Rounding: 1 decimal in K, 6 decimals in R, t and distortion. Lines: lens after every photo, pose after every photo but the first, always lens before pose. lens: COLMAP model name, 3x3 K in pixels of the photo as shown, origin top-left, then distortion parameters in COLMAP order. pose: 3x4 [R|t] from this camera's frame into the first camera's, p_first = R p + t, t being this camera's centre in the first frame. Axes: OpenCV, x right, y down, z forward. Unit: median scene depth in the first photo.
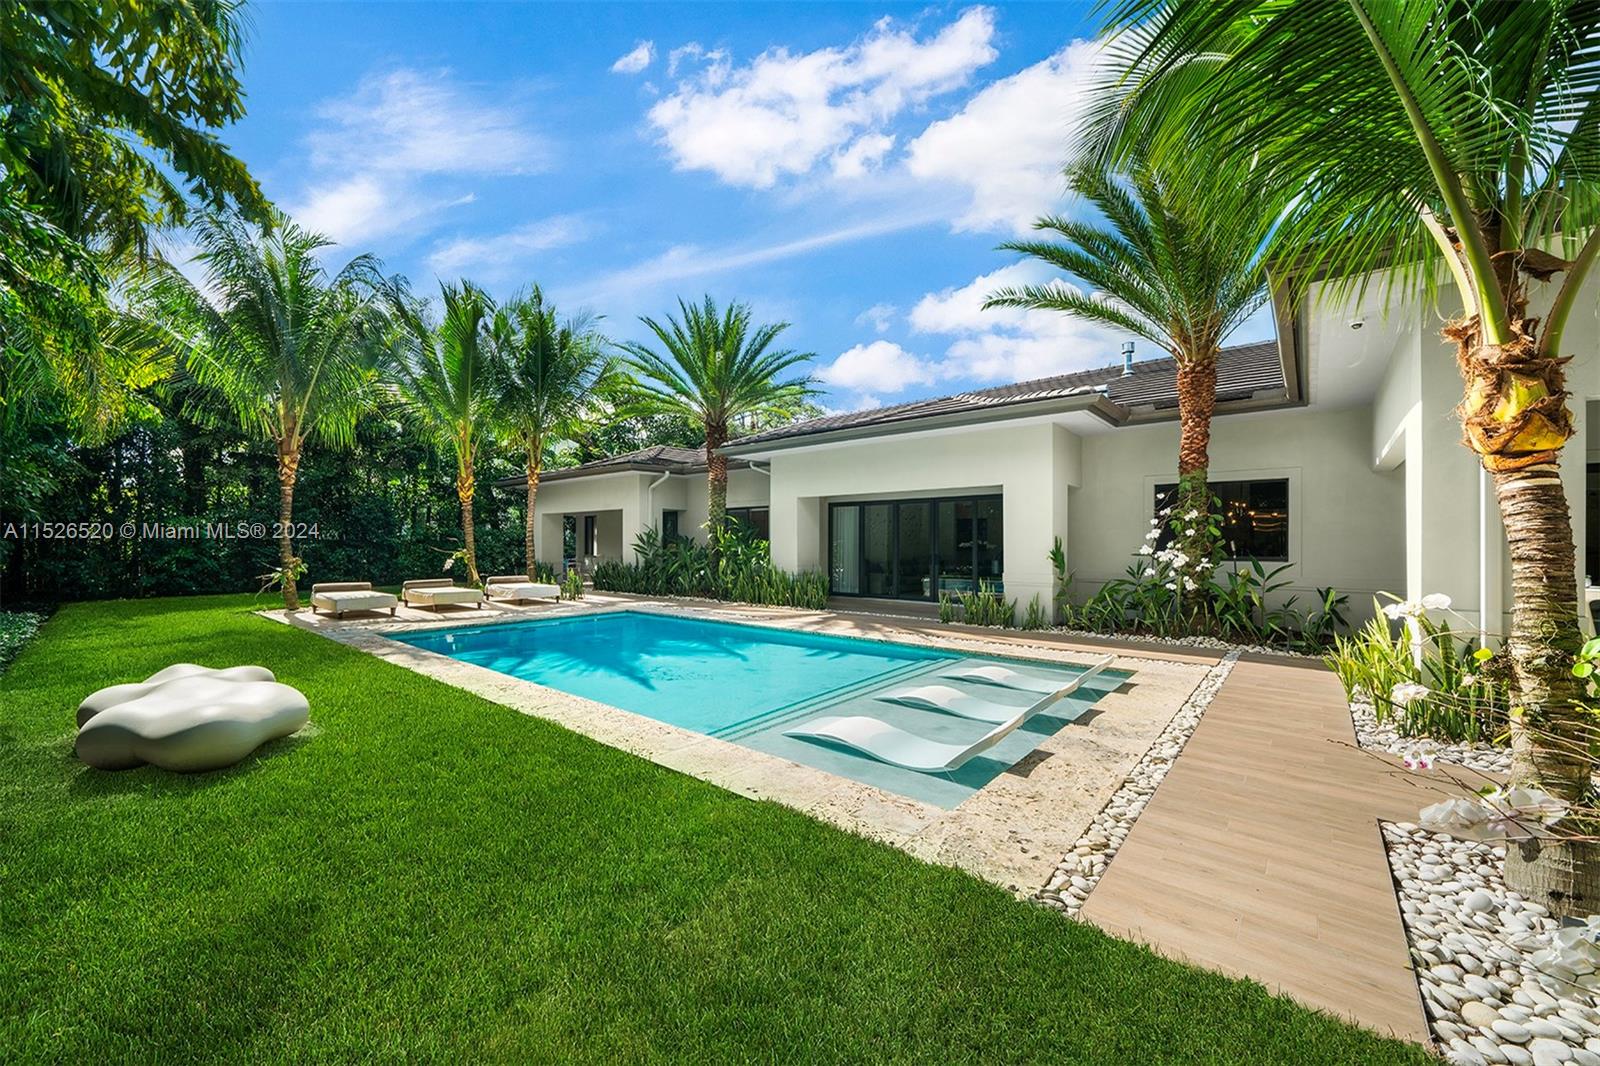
lens RADIAL K [[603.1, 0, 799.0], [0, 603.1, 532.9], [0, 0, 1]] dist [-0.001189, -0.000008]
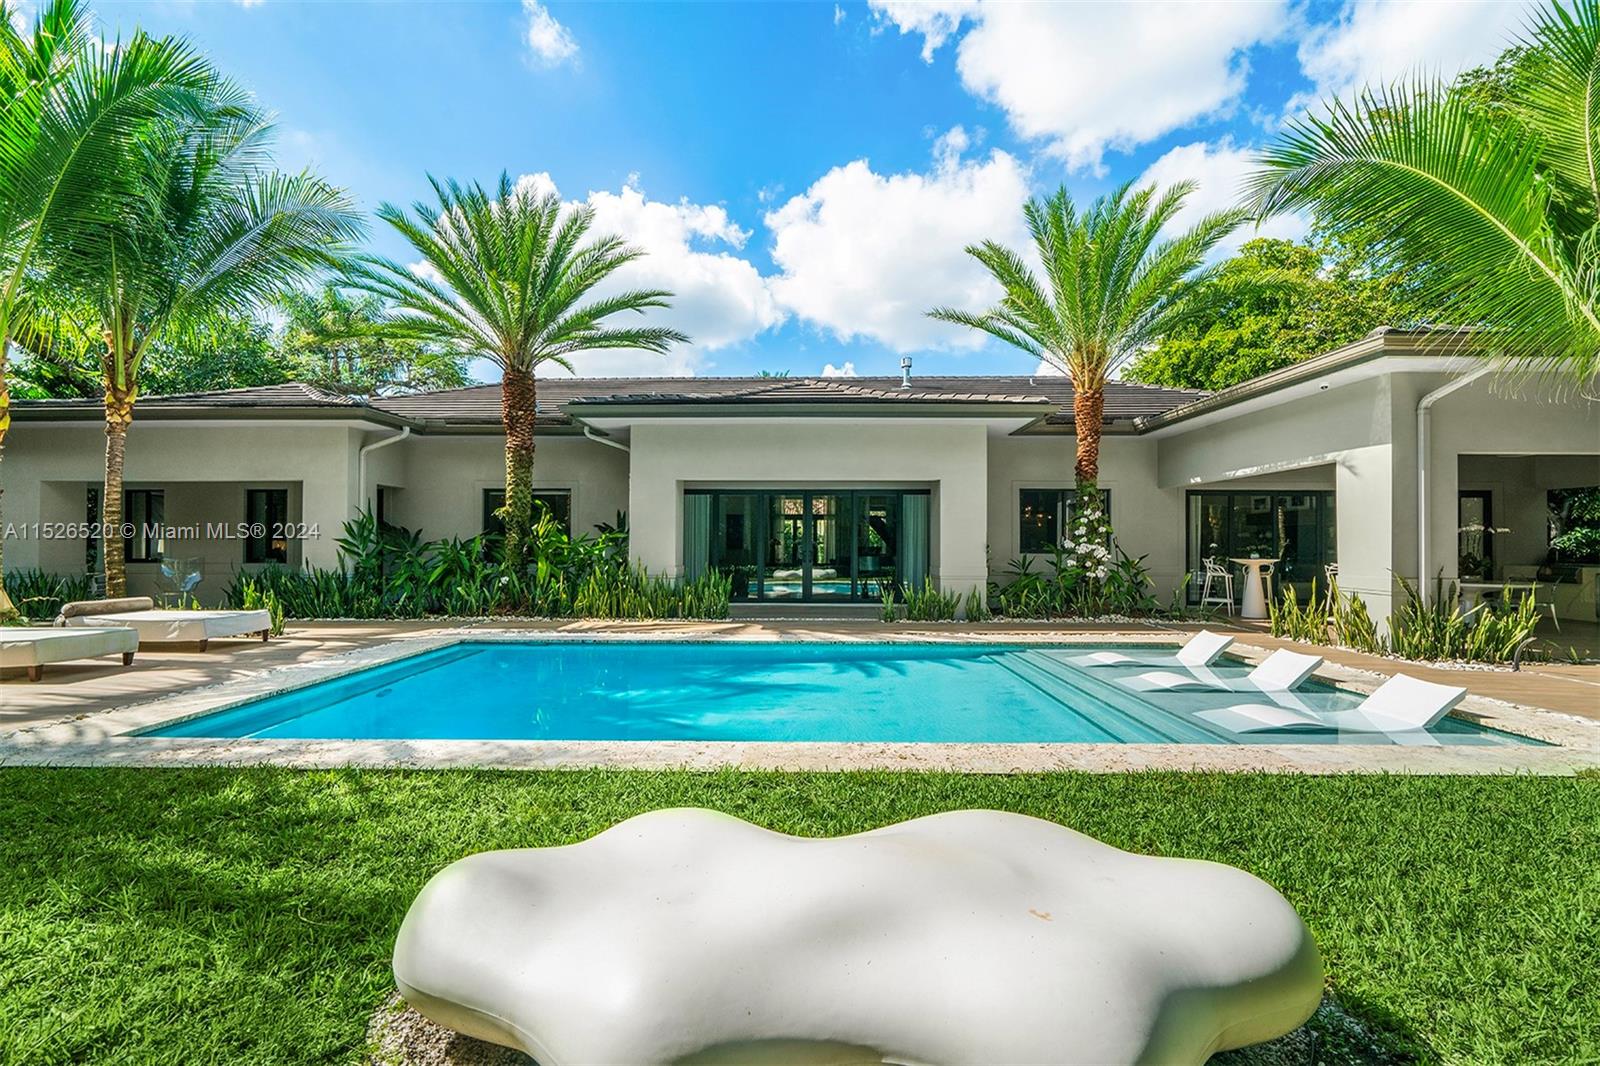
lens RADIAL K [[656.4, 0, 803.1], [0, 656.4, 537.5], [0, 0, 1]] dist [0.000199, 0.000075]
pose [[0.775149, 0.006070, 0.631749, -0.406983], [-0.011485, 0.999924, 0.004485, 0.010966], [-0.631674, -0.010732, 0.775160, 0.216912]]
